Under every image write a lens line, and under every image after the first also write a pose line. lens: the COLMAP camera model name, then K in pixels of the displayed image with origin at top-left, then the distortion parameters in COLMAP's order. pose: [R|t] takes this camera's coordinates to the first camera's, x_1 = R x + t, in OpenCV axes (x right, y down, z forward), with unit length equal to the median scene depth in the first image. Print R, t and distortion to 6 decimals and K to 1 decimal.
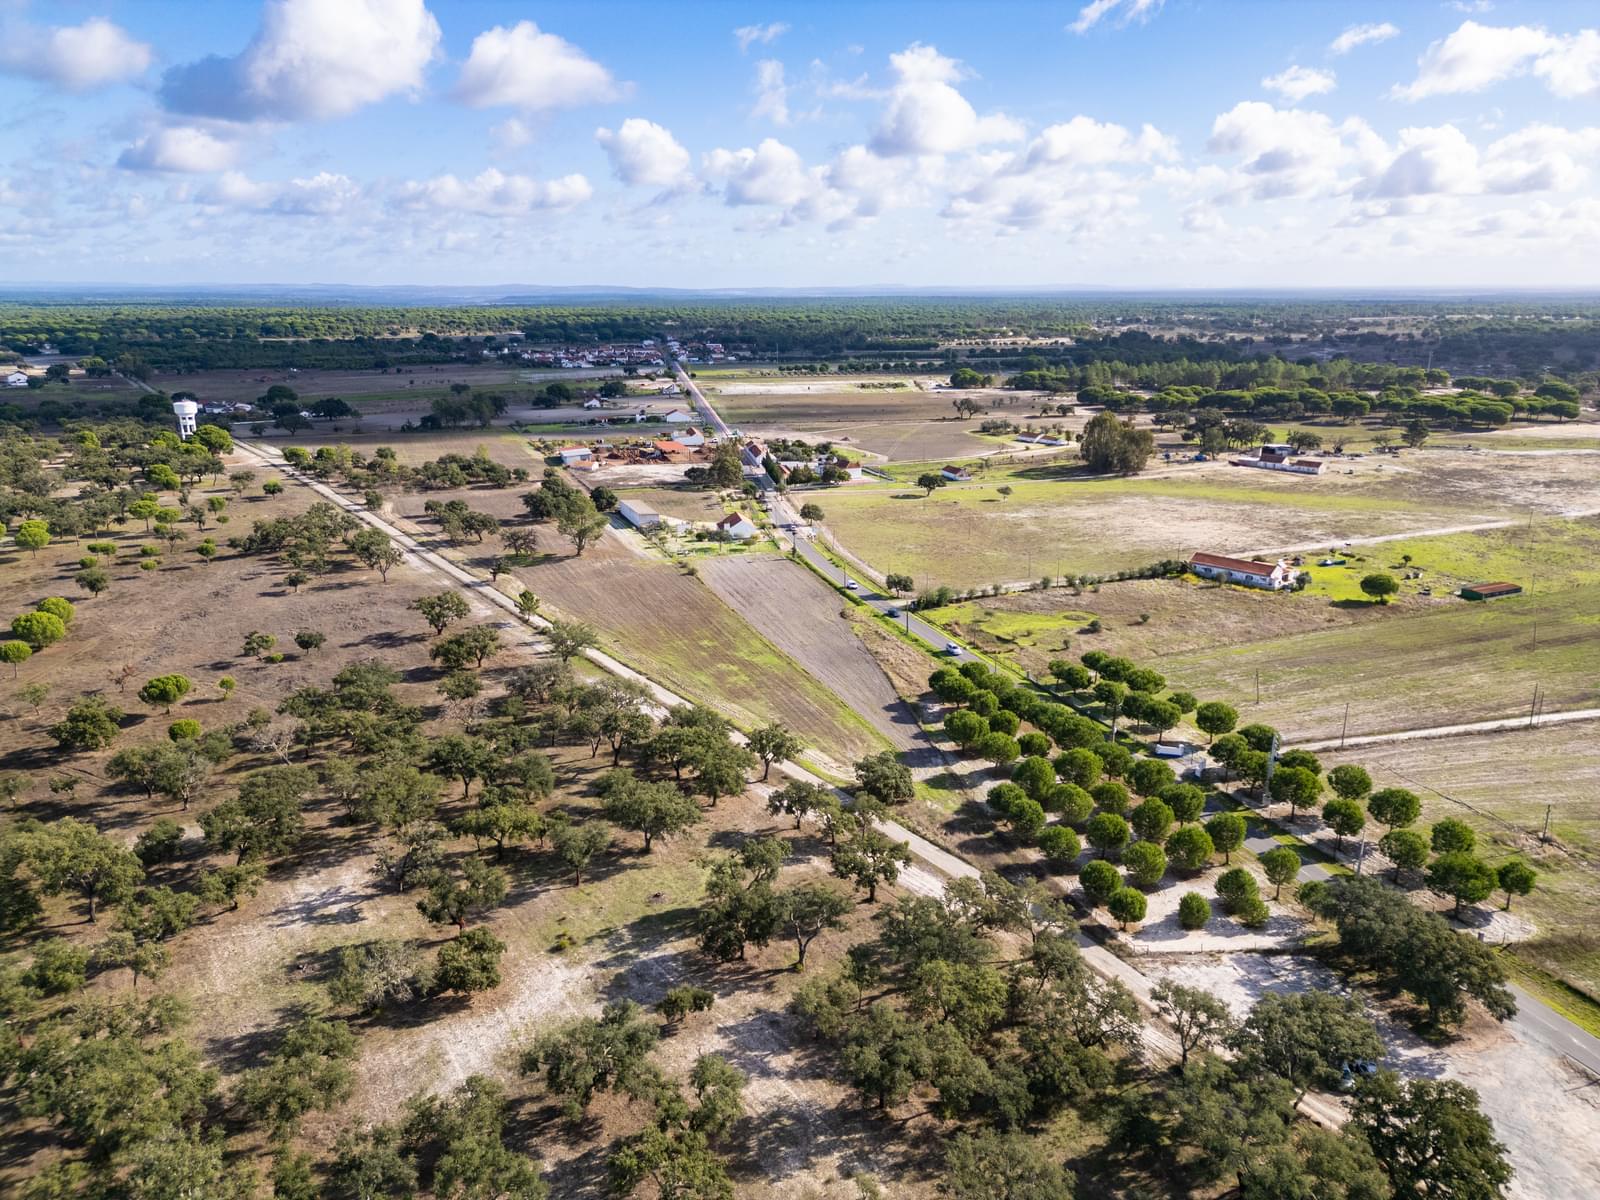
lens RADIAL K [[1116.7, 0, 800.0], [0, 1116.7, 600.0], [0, 0, 1]] dist [0.071578, -0.069781]
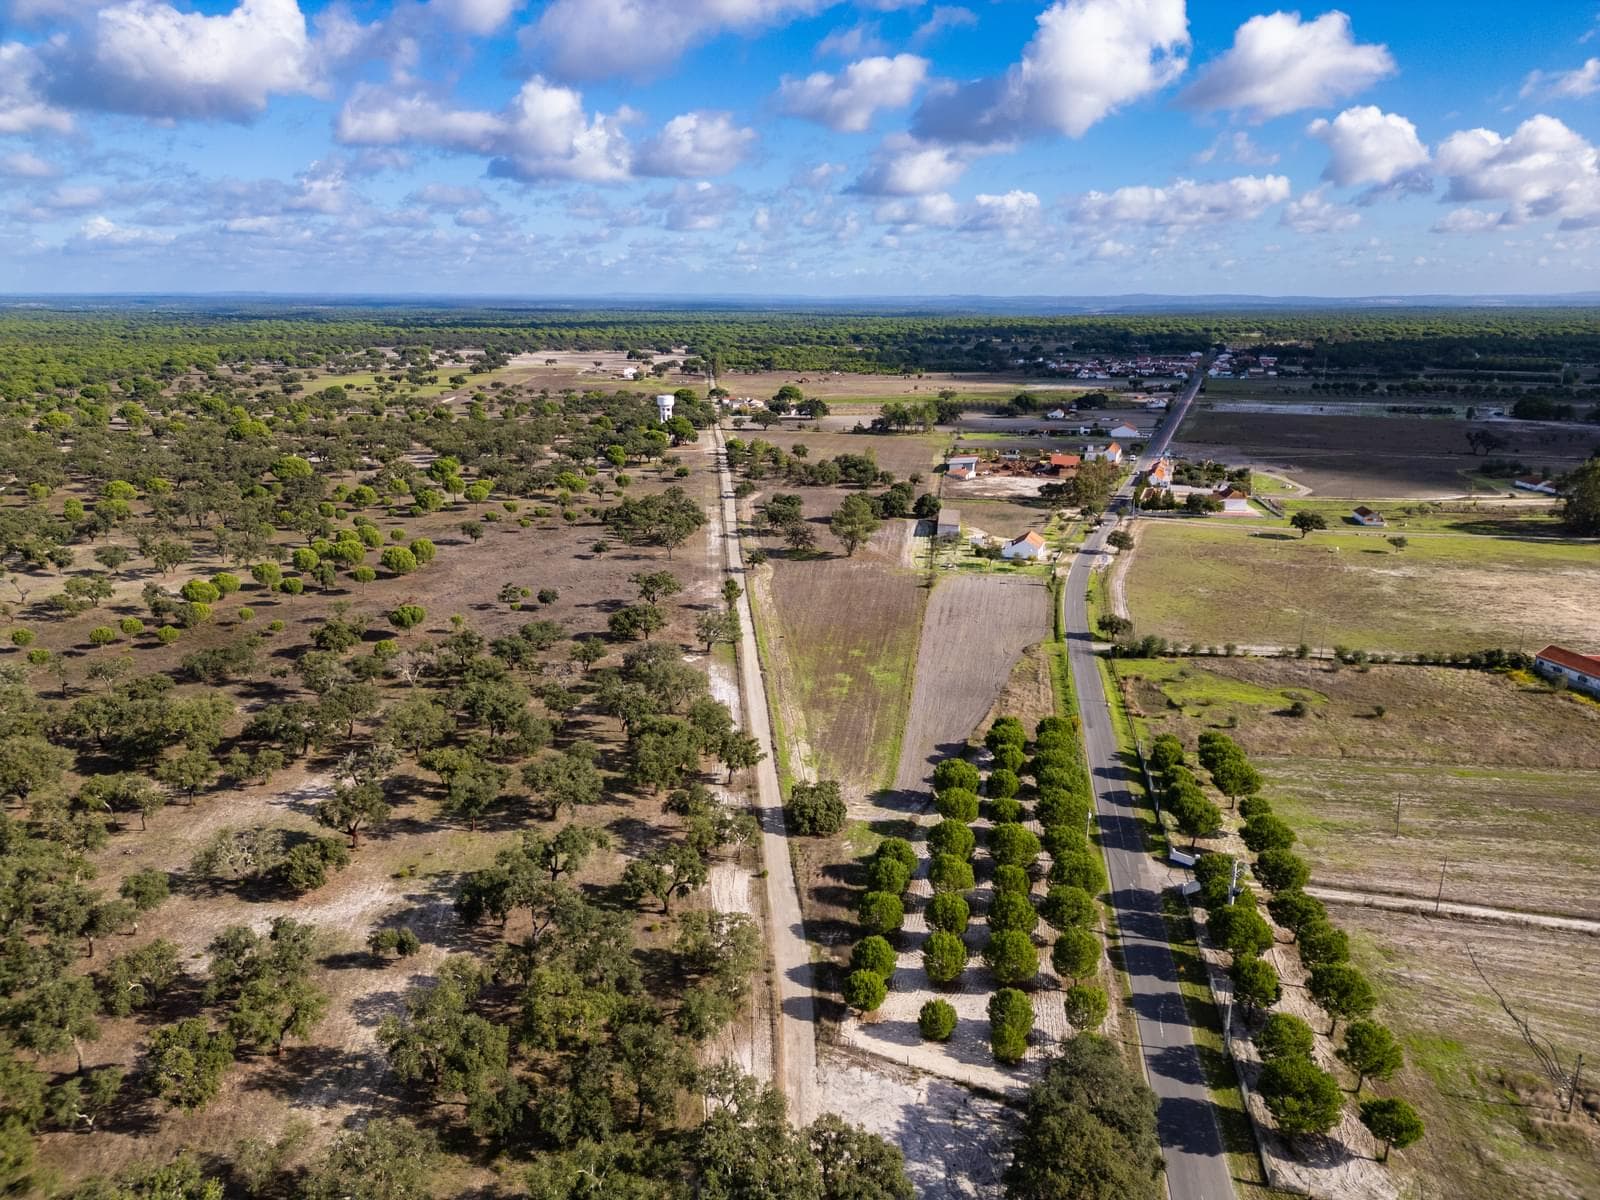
lens RADIAL K [[1116.7, 0, 800.0], [0, 1116.7, 600.0], [0, 0, 1]] dist [0.071578, -0.069781]
pose [[0.864436, 0.135024, -0.484272, 0.307510], [-0.138879, 0.989910, 0.028103, -0.025739], [0.483181, 0.042962, 0.874466, 0.088018]]
